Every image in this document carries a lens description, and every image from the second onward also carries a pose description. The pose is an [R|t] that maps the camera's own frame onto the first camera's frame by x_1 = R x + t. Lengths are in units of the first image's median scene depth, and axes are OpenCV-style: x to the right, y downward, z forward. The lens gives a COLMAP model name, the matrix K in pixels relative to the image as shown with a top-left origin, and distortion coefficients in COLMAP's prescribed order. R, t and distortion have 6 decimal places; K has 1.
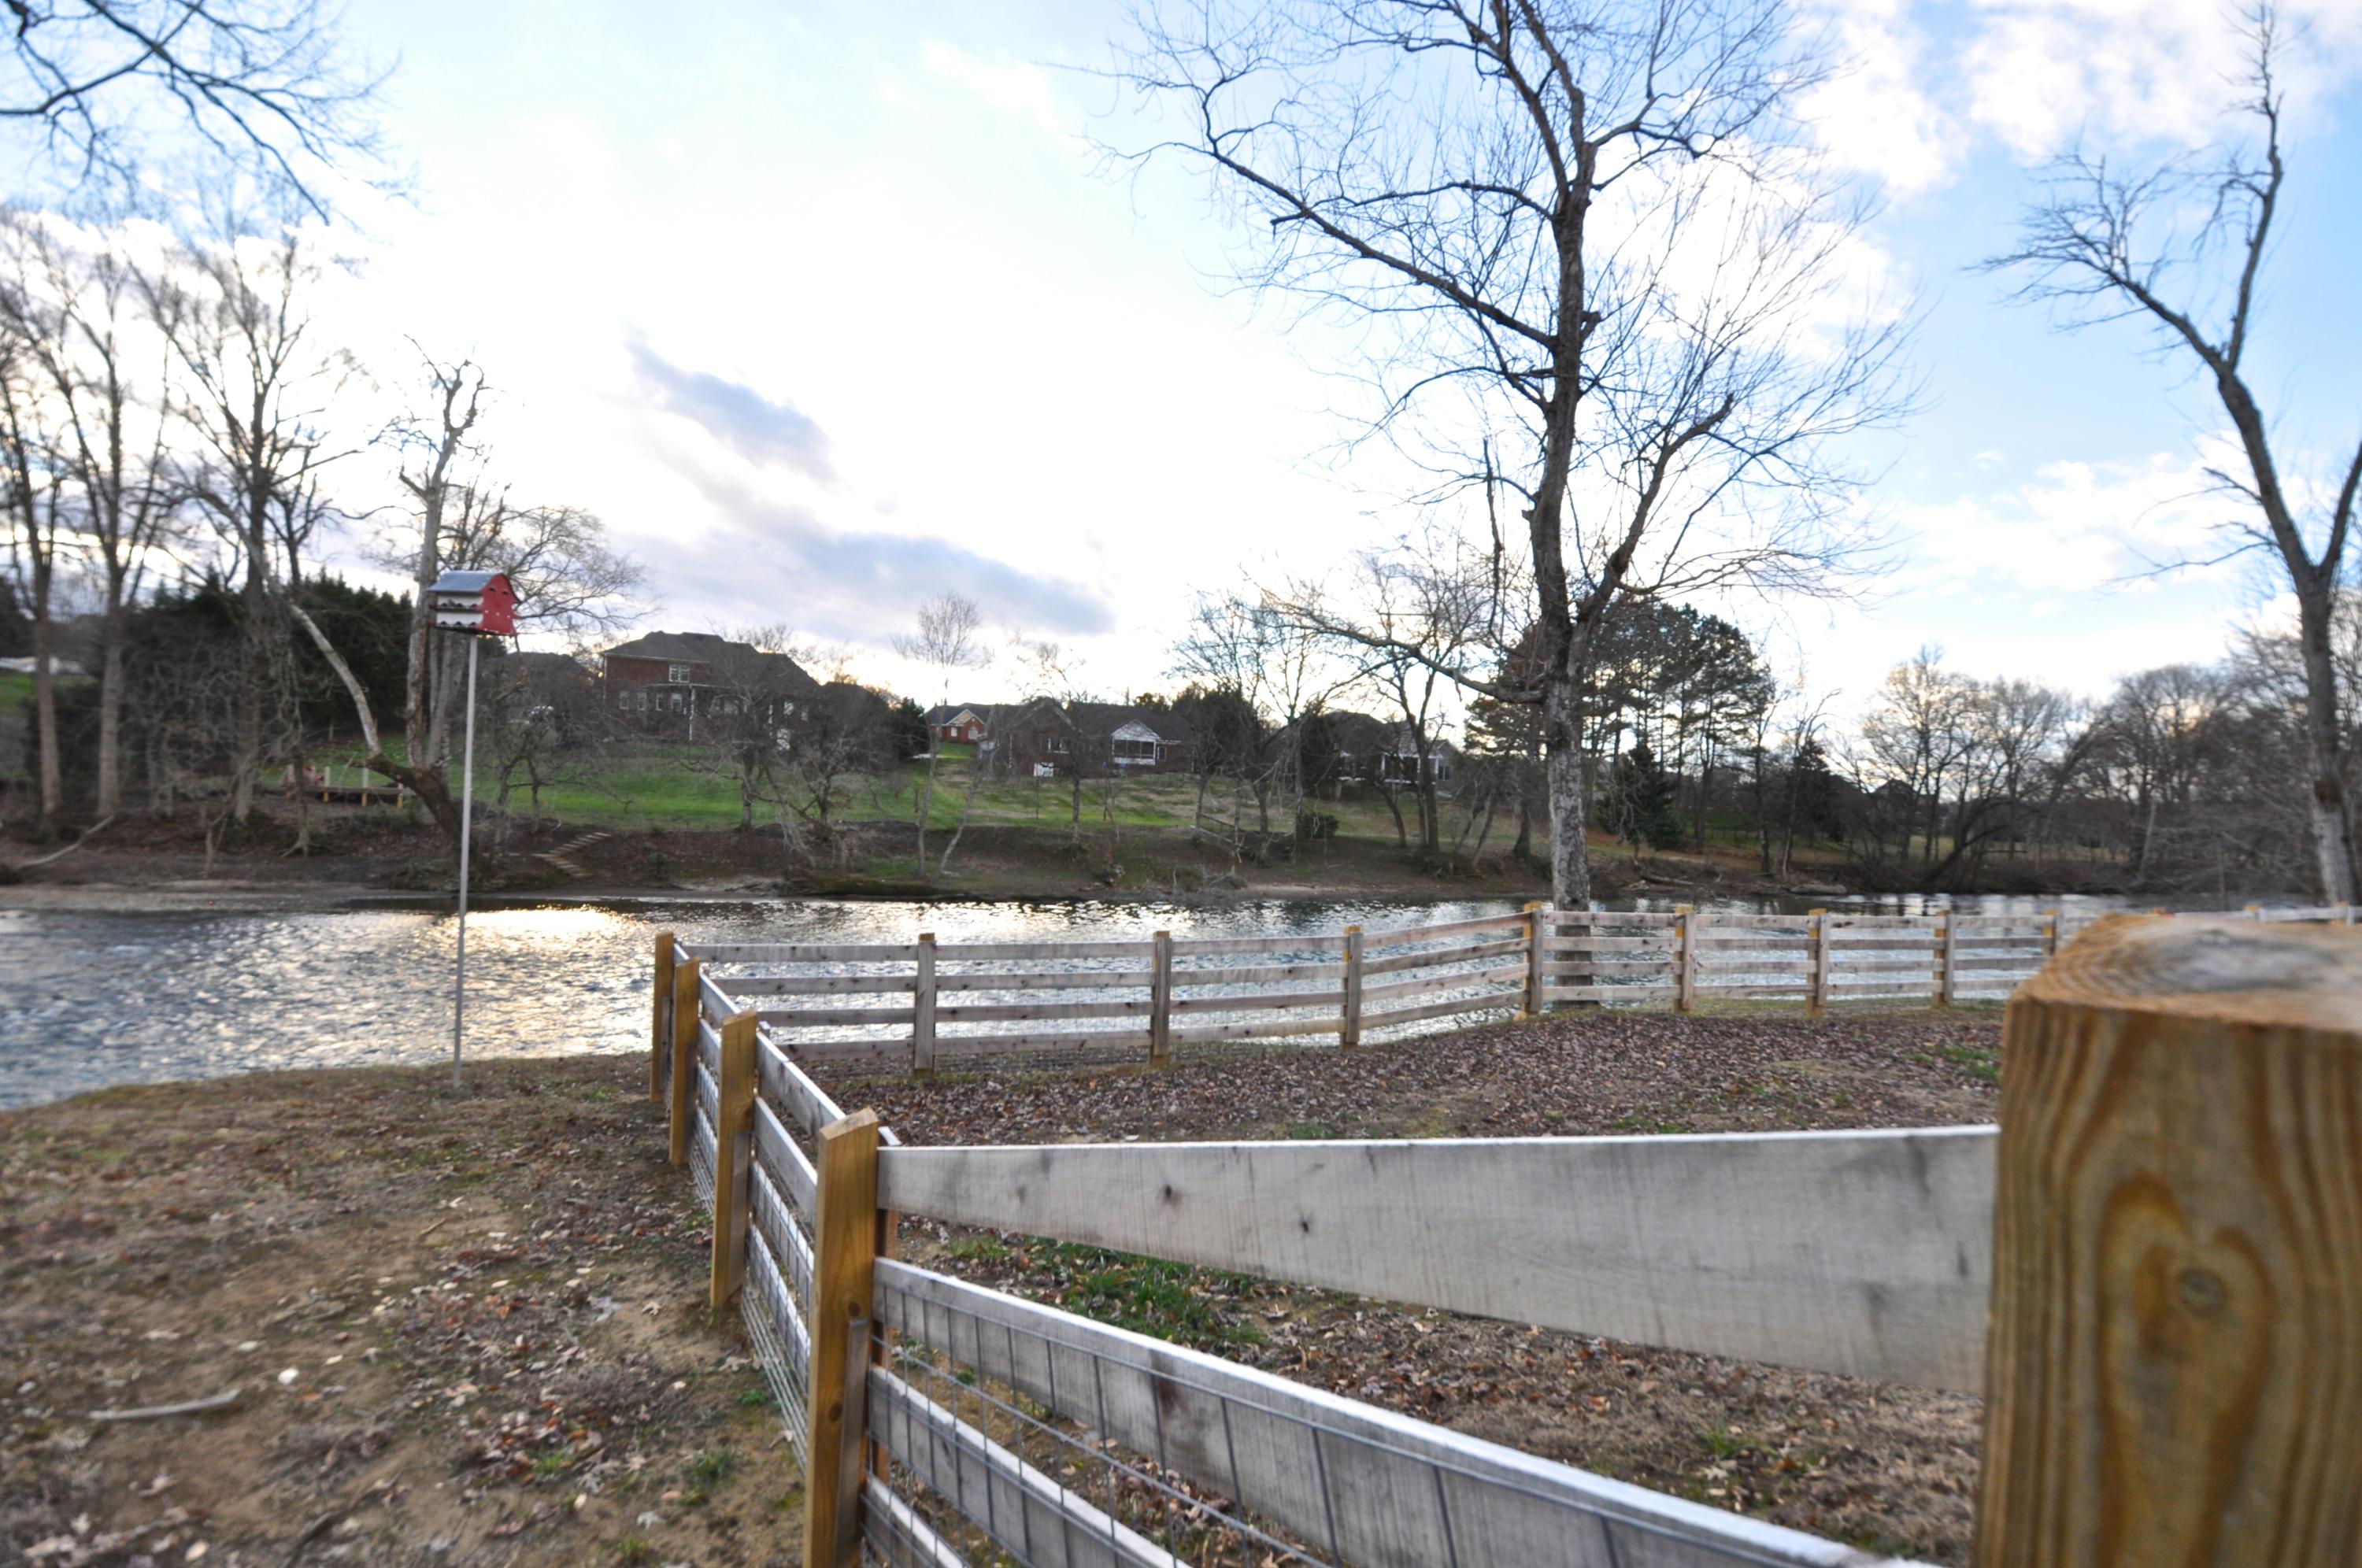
lens RADIAL K [[1019.9, 0, 1188.2], [0, 1019.9, 808.9], [0, 0, 1]] dist [-0.003618, -0.010446]
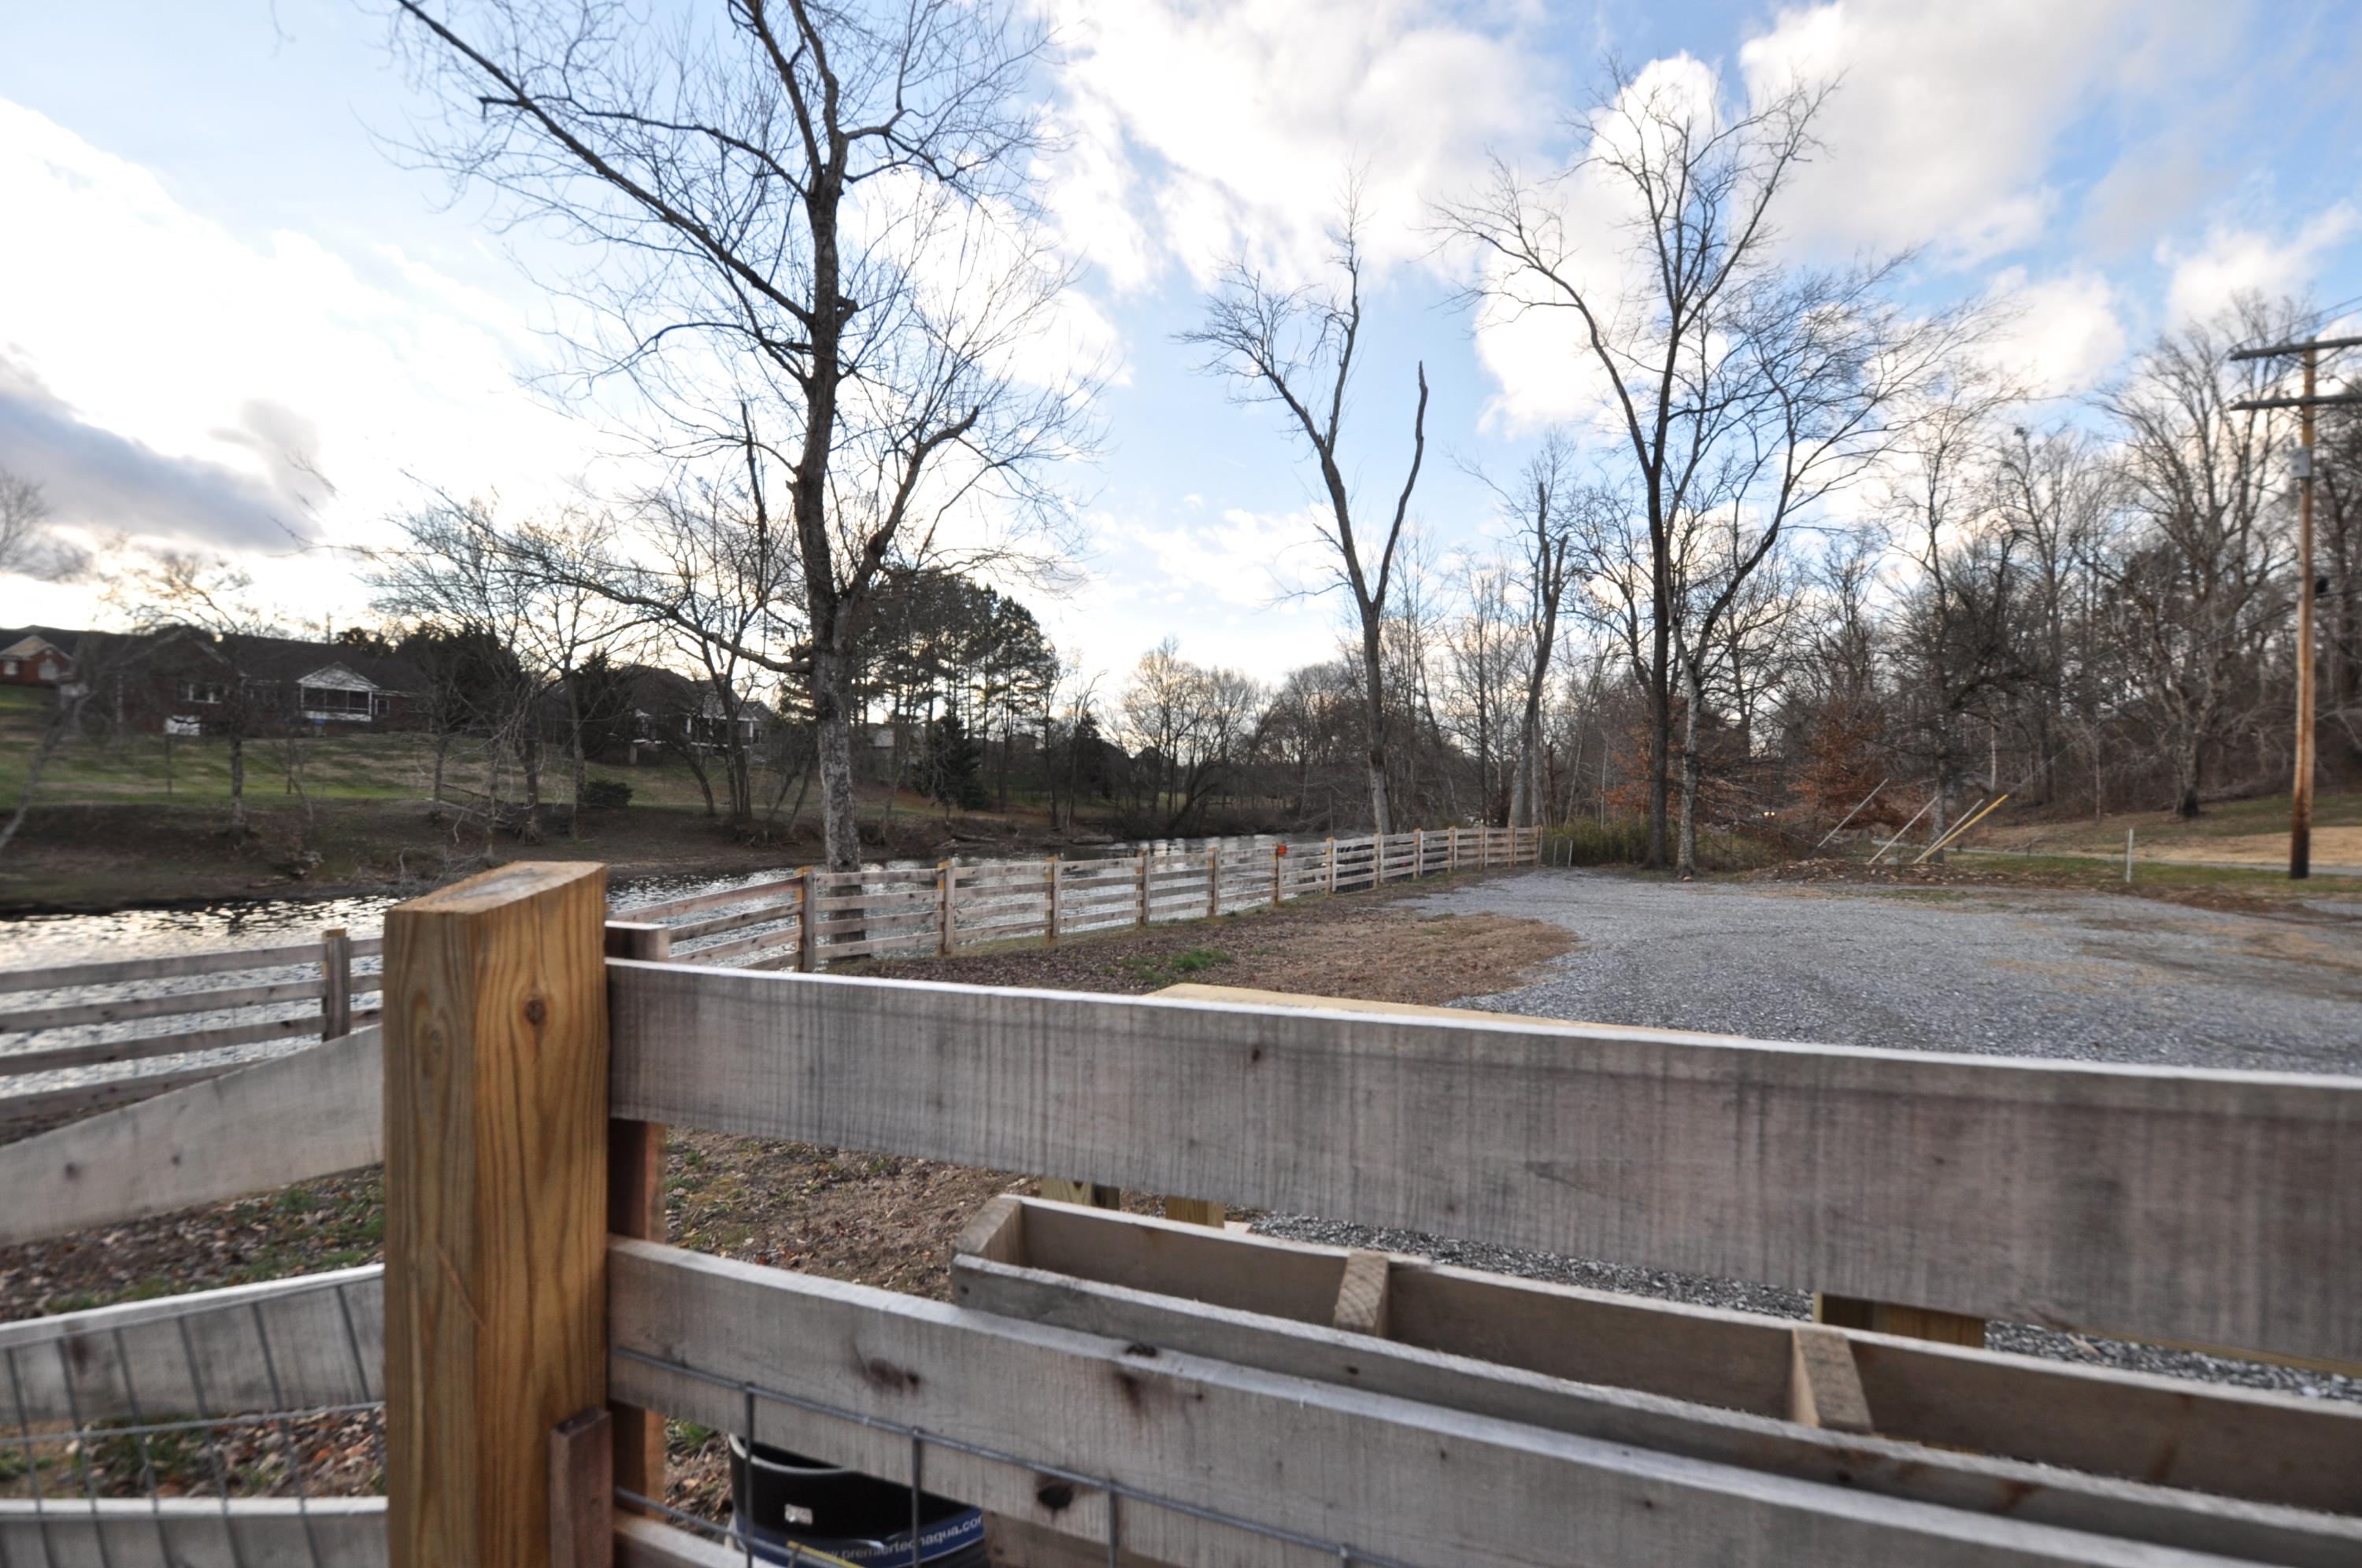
lens RADIAL K [[1019.9, 0, 1187.7], [0, 1019.9, 813.9], [0, 0, 1]] dist [-0.003618, -0.010446]
pose [[0.802254, -0.032054, 0.596121, 0.022572], [0.008146, 0.999052, 0.042757, -0.001715], [-0.596927, -0.029446, 0.801755, -0.036587]]
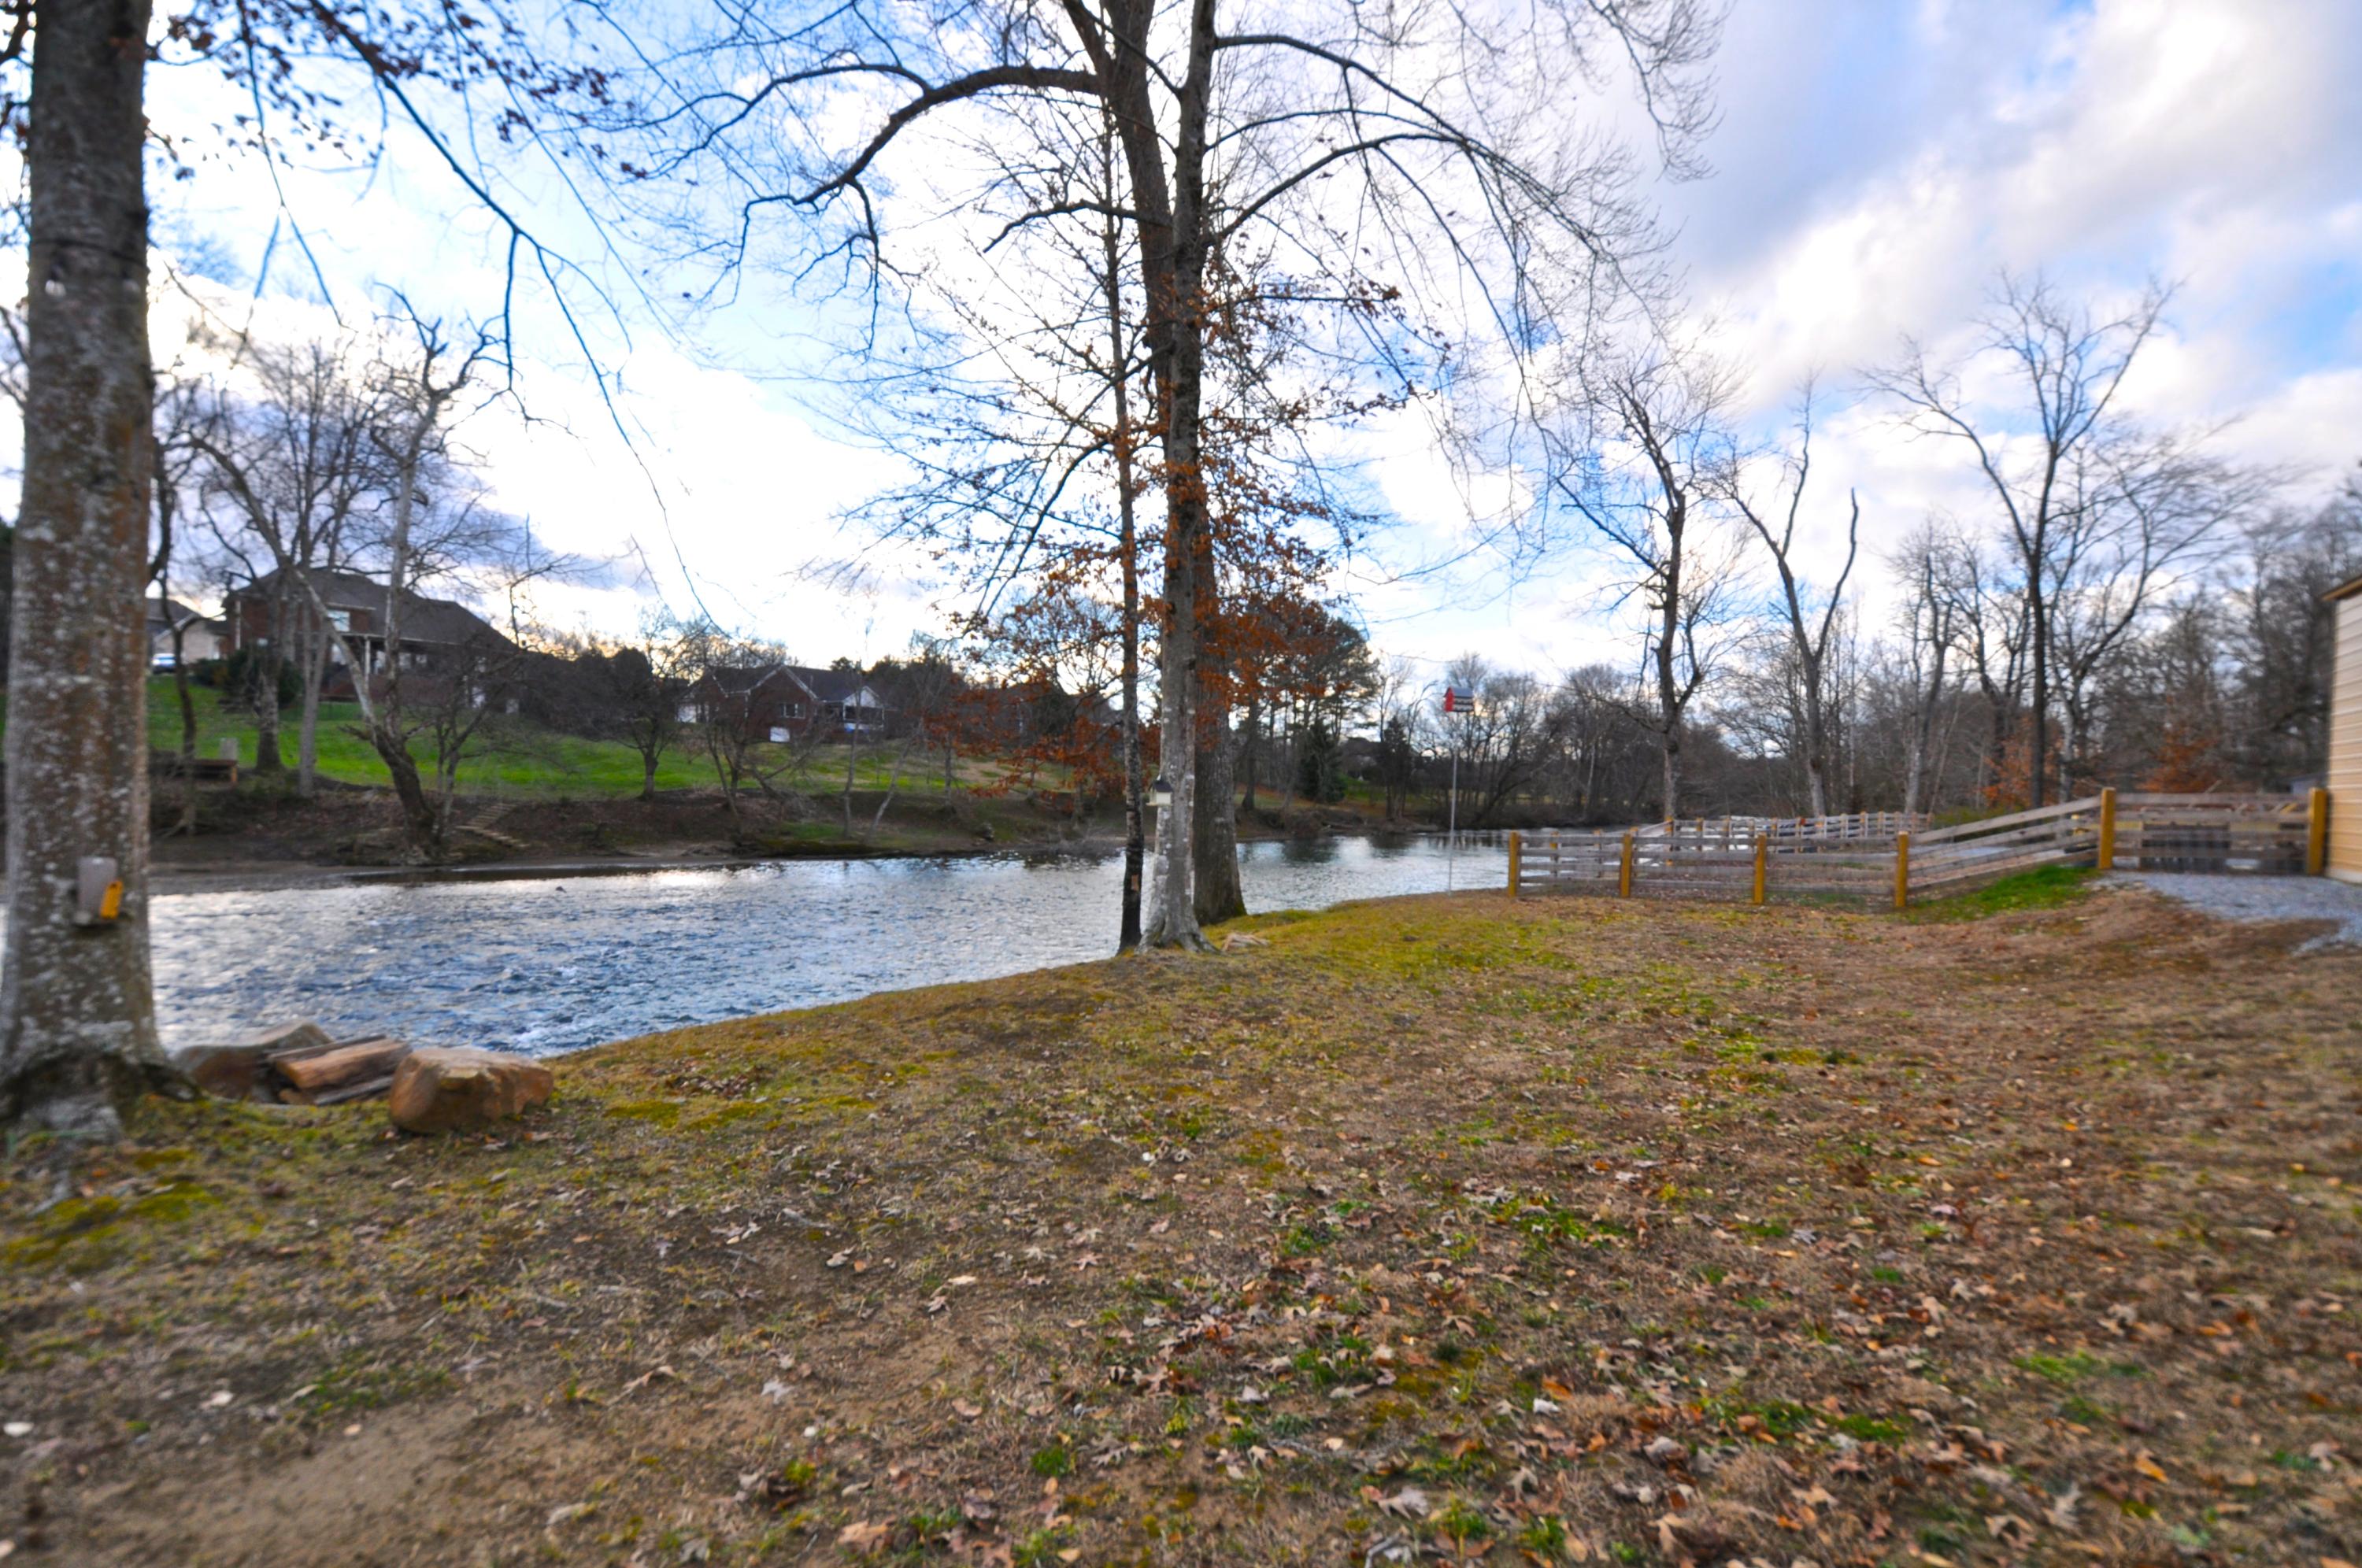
lens RADIAL K [[1019.9, 0, 1182.3], [0, 1019.9, 800.9], [0, 0, 1]] dist [-0.003618, -0.010446]
pose [[0.906928, -0.020878, 0.420767, -0.925129], [0.007568, 0.999417, 0.033279, -0.017521], [-0.421217, -0.026997, 0.906558, -0.366991]]
